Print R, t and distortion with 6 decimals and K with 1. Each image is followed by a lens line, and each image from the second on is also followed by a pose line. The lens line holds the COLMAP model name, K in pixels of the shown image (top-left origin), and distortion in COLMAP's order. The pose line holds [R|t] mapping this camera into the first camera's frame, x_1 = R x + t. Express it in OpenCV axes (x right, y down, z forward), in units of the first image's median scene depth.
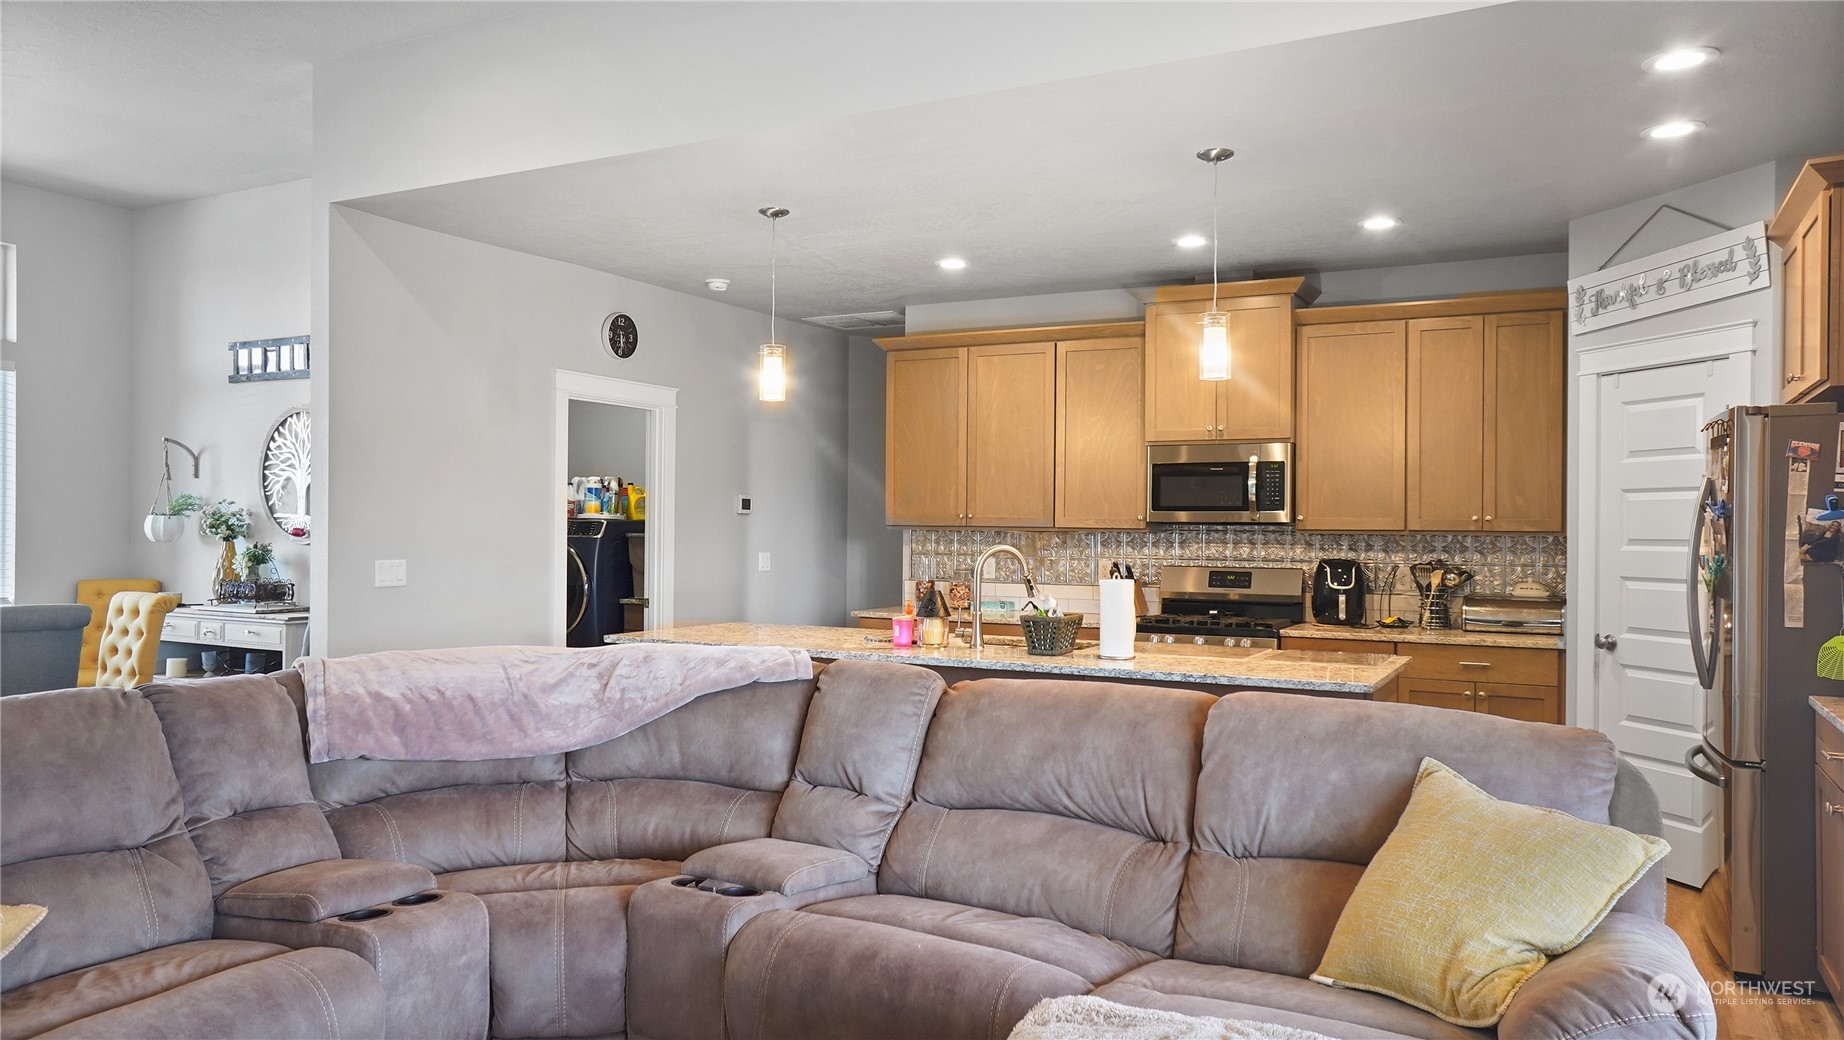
lens RADIAL K [[1297.3, 0, 931.8], [0, 1297.3, 520.9], [0, 0, 1]] dist [-0.040027, 0.069208]
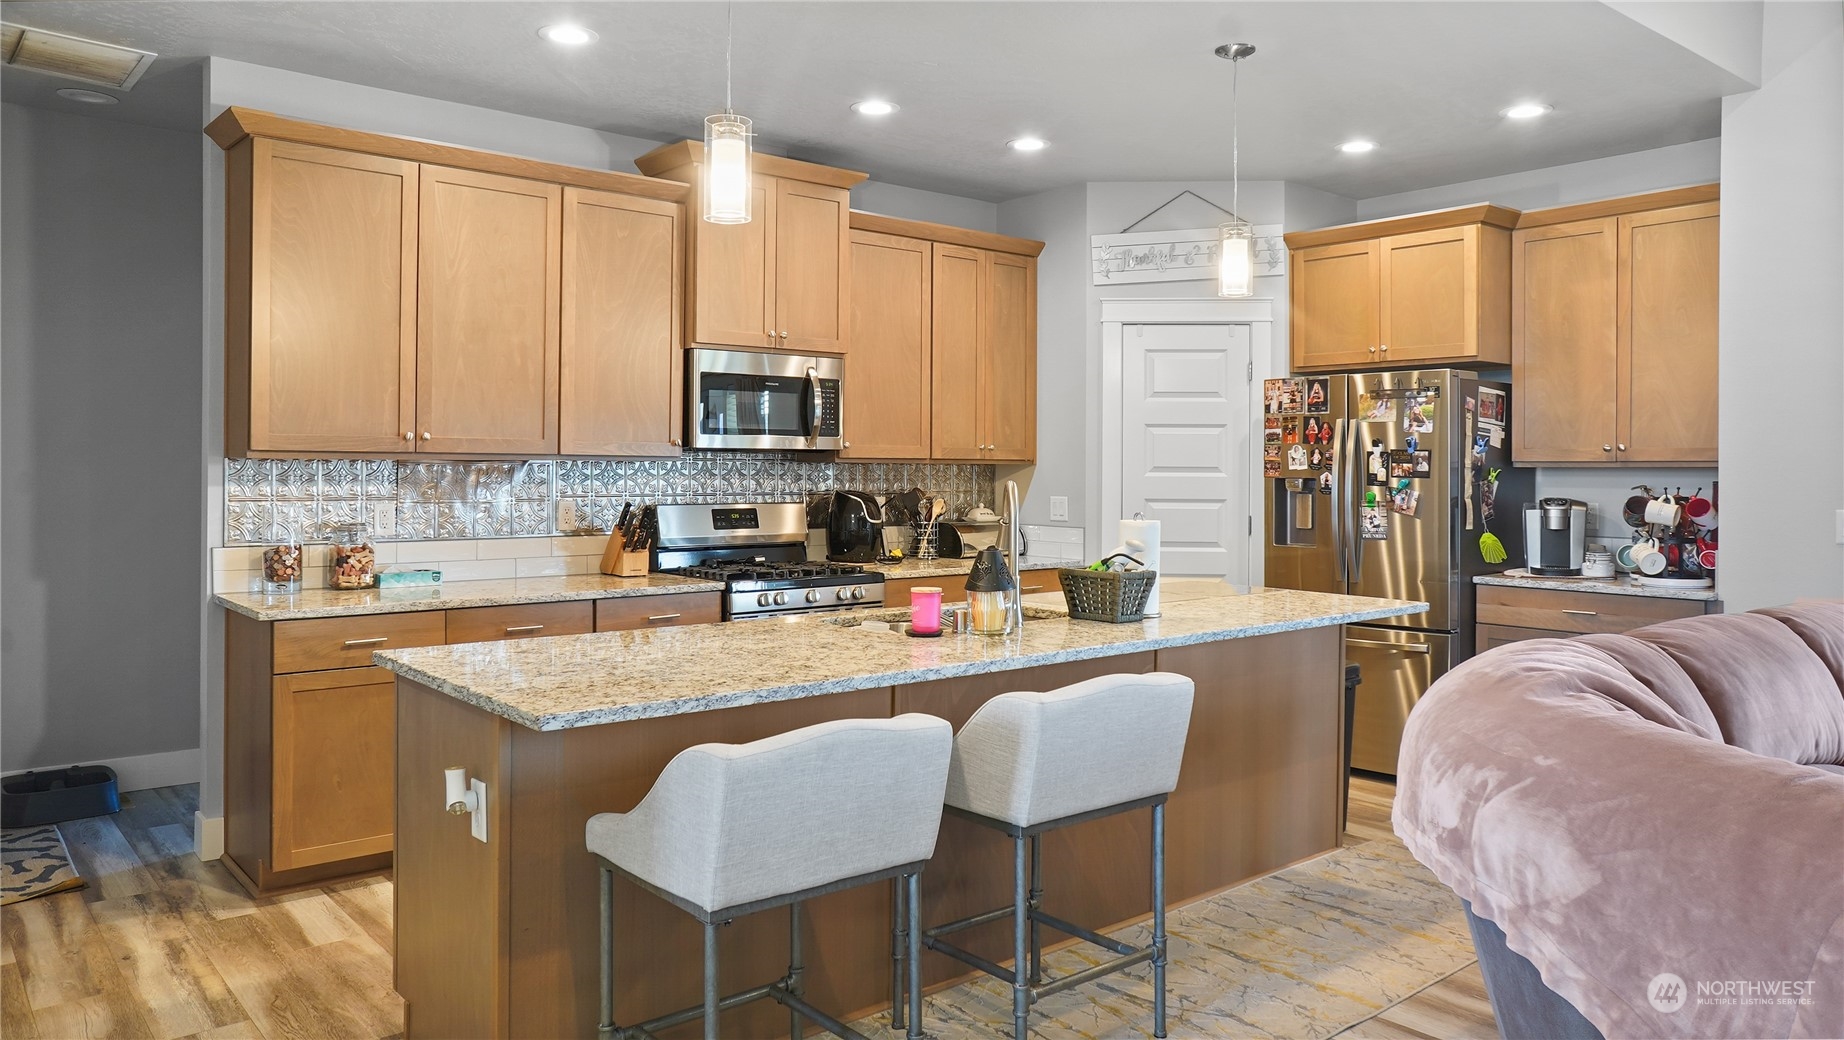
lens RADIAL K [[1297.3, 0, 917.3], [0, 1297.3, 478.5], [0, 0, 1]] dist [-0.040027, 0.069208]
pose [[0.358187, -0.015972, 0.933513, -0.526774], [-0.007896, 0.999766, 0.020135, 0.002392], [-0.933617, -0.014583, 0.357977, 0.635016]]
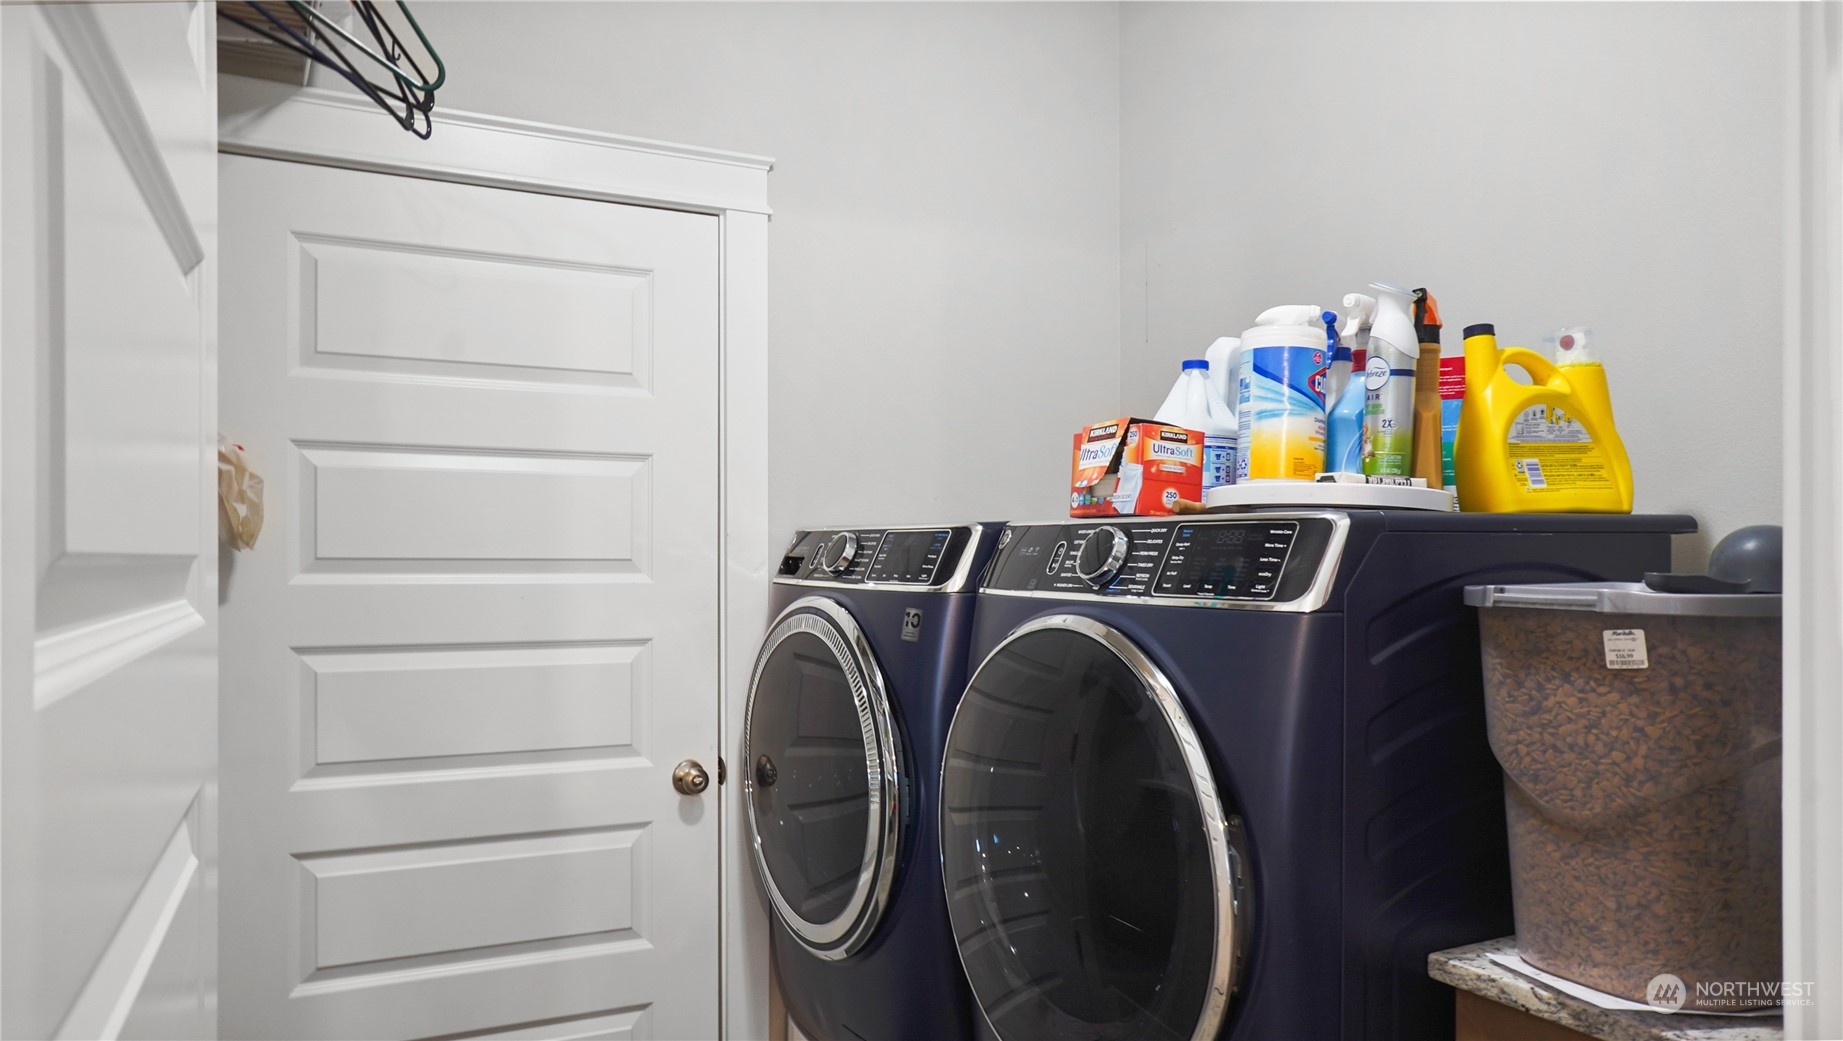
lens RADIAL K [[1296.6, 0, 921.3], [0, 1296.6, 532.4], [0, 0, 1]] dist [-0.040027, 0.069208]
pose [[0.831159, -0.014294, -0.555851, -0.257370], [0.007257, 0.999863, -0.014861, 0.005496], [0.555988, 0.008318, 0.831149, 1.045154]]
